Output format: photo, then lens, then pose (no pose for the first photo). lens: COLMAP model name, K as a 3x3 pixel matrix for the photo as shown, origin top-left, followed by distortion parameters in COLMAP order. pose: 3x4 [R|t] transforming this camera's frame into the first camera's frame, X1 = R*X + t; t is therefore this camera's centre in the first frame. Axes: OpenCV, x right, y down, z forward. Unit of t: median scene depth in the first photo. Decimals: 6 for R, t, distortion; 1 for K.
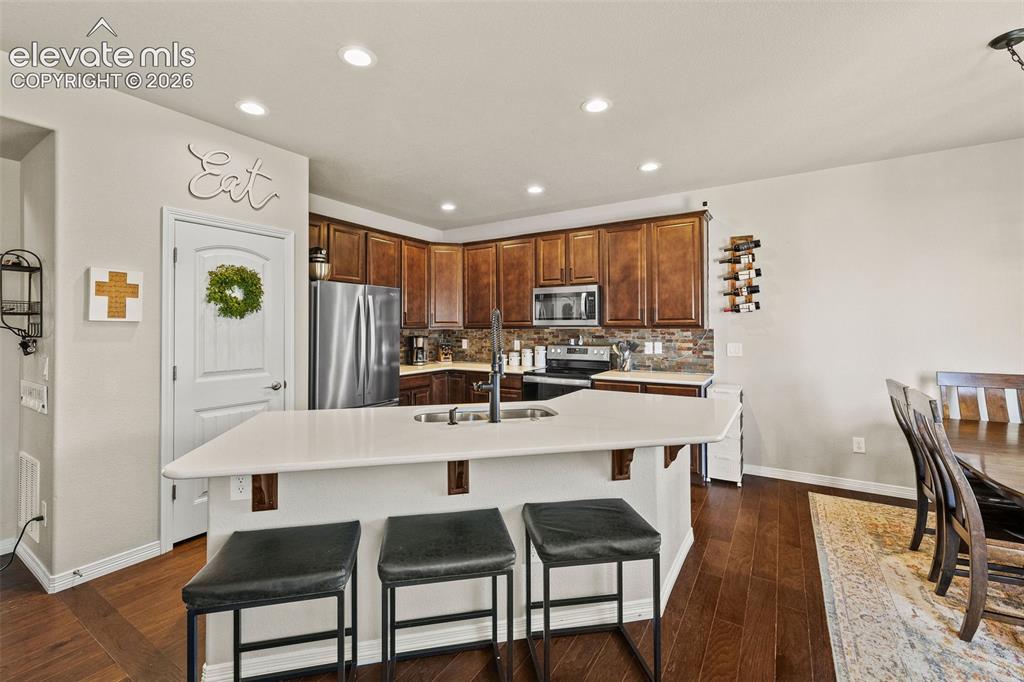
lens RADIAL K [[431.5, 0, 508.6], [0, 431.5, 325.7], [0, 0, 1]] dist [0.000393, 0.000063]
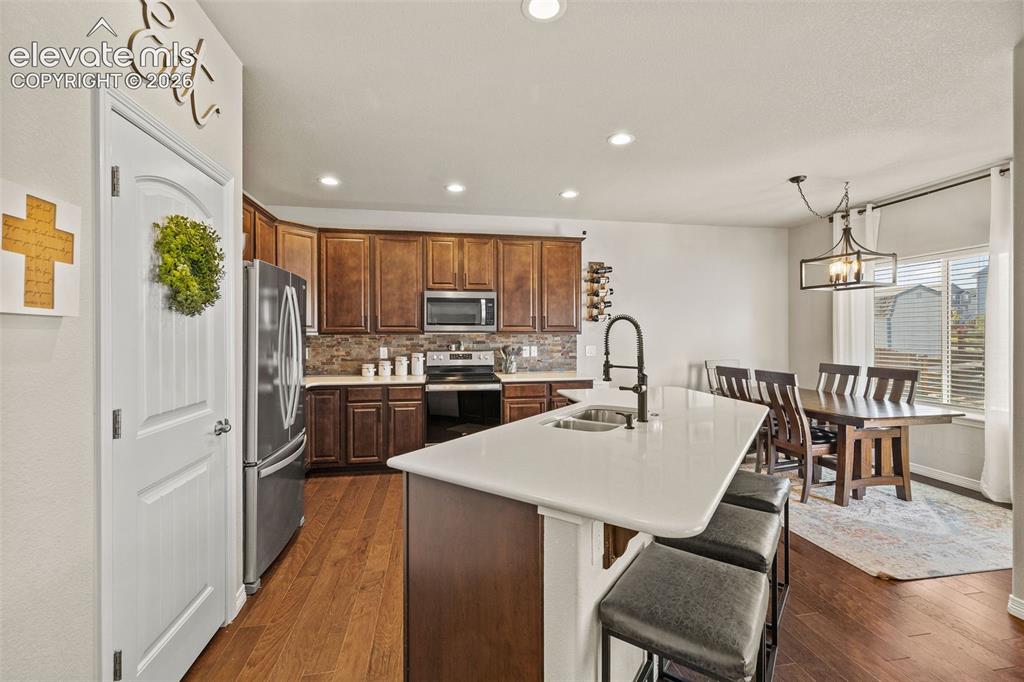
lens RADIAL K [[431.5, 0, 509.5], [0, 431.5, 335.6], [0, 0, 1]] dist [0.000393, 0.000063]
pose [[0.740074, -0.001436, 0.672524, -0.511254], [-0.003875, 0.999972, 0.006400, 0.003355], [-0.672515, -0.007343, 0.740047, 0.224364]]
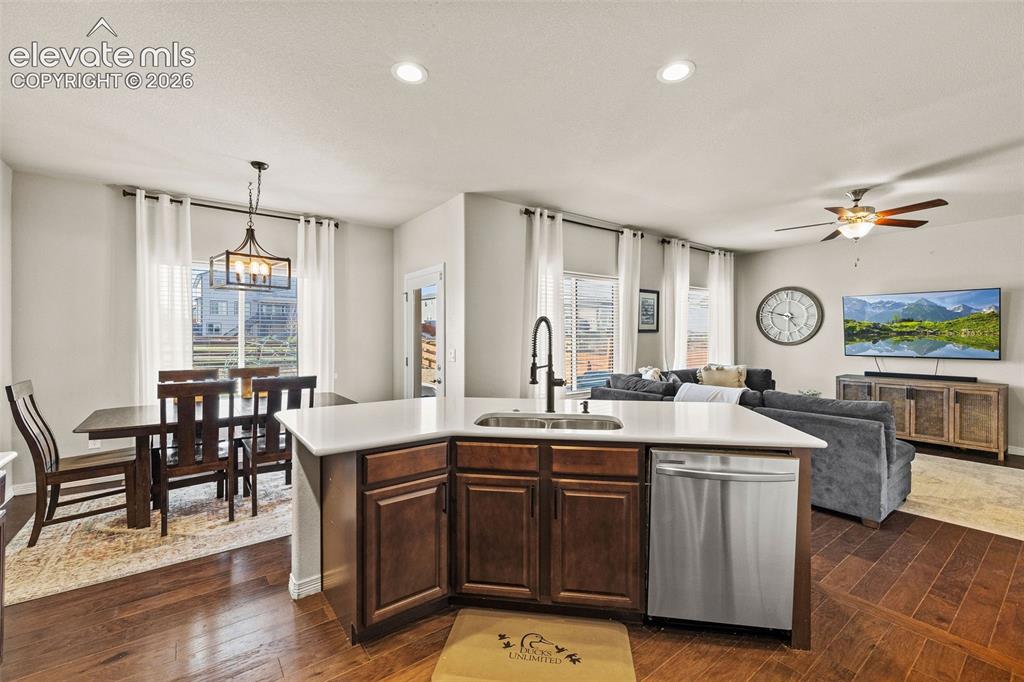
lens RADIAL K [[431.5, 0, 509.9], [0, 431.5, 335.9], [0, 0, 1]] dist [0.000393, 0.000063]
pose [[-0.934522, 0.001242, 0.355904, -0.184341], [-0.001262, 0.999976, -0.006805, 0.009712], [-0.355904, -0.006809, -0.934498, 1.121021]]
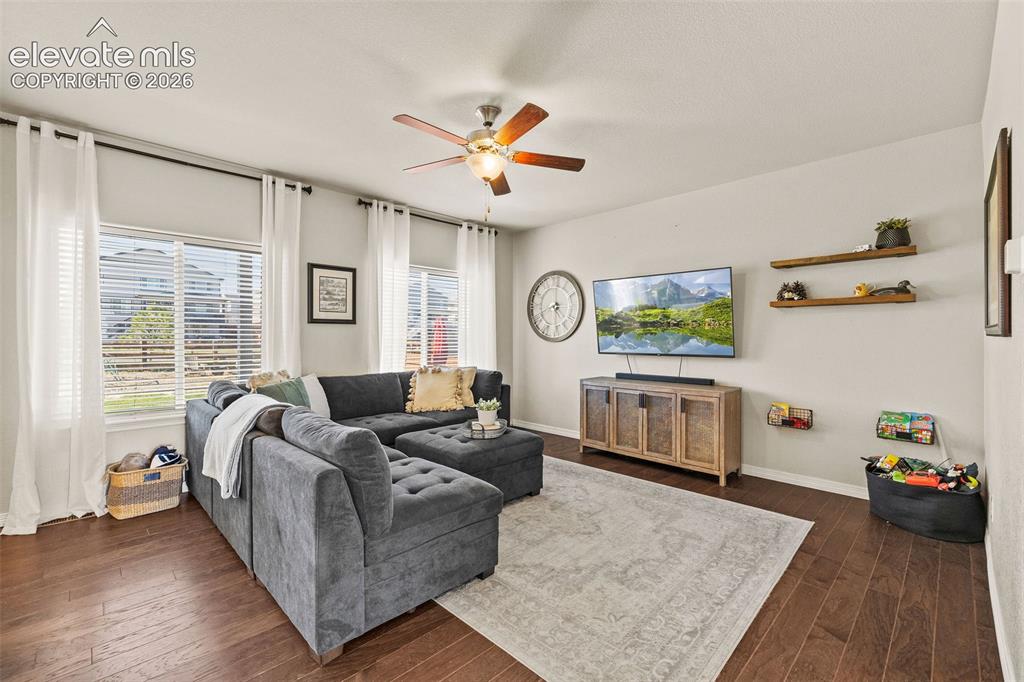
lens RADIAL K [[431.5, 0, 511.4], [0, 431.5, 337.8], [0, 0, 1]] dist [0.000393, 0.000063]
pose [[-0.974050, 0.000167, 0.226334, -0.778470], [-0.001703, 0.999966, -0.008071, 0.032097], [-0.226328, -0.008247, -0.974016, 0.550956]]
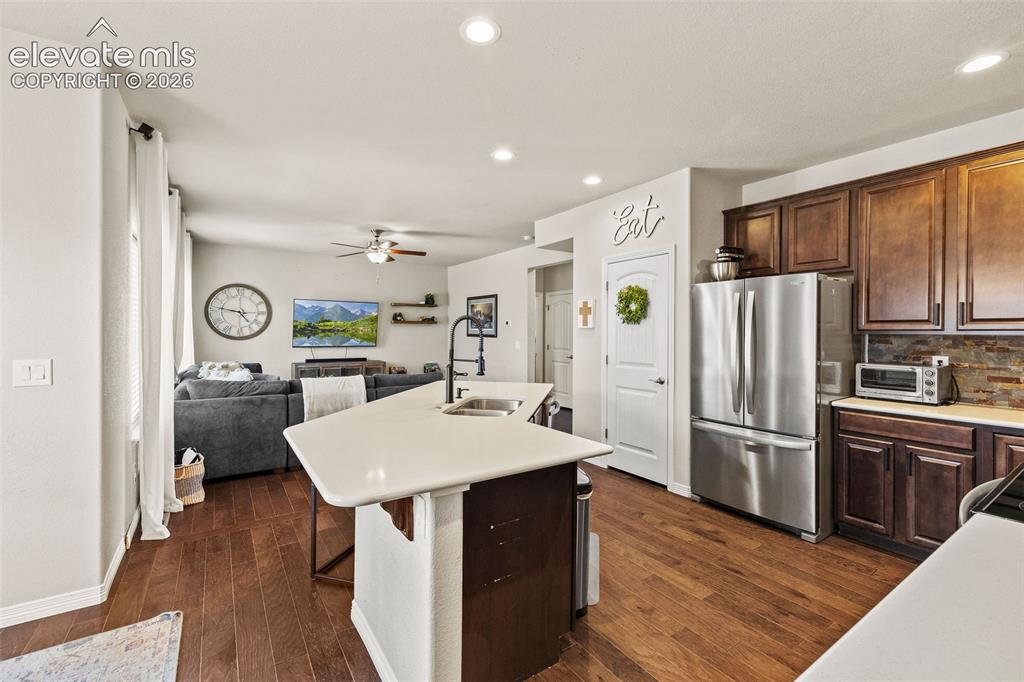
lens RADIAL K [[431.5, 0, 508.3], [0, 431.5, 334.9], [0, 0, 1]] dist [0.000393, 0.000063]
pose [[-0.404237, 0.006041, -0.914634, 0.561042], [0.002456, 0.999982, 0.005519, 0.005285], [0.914651, -0.000015, -0.404244, 0.871779]]
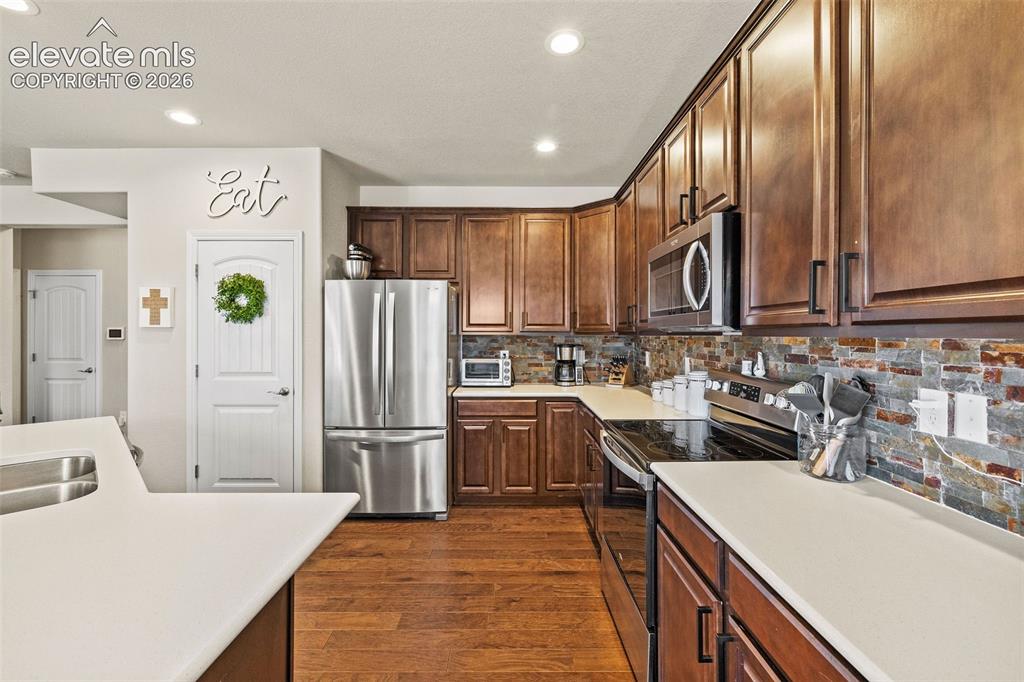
lens RADIAL K [[431.5, 0, 512.0], [0, 431.5, 334.6], [0, 0, 1]] dist [0.000393, 0.000063]
pose [[0.537321, 0.003809, -0.843369, 0.452567], [0.003182, 0.999974, 0.006544, 0.003729], [0.843372, -0.006199, 0.537294, 0.724790]]
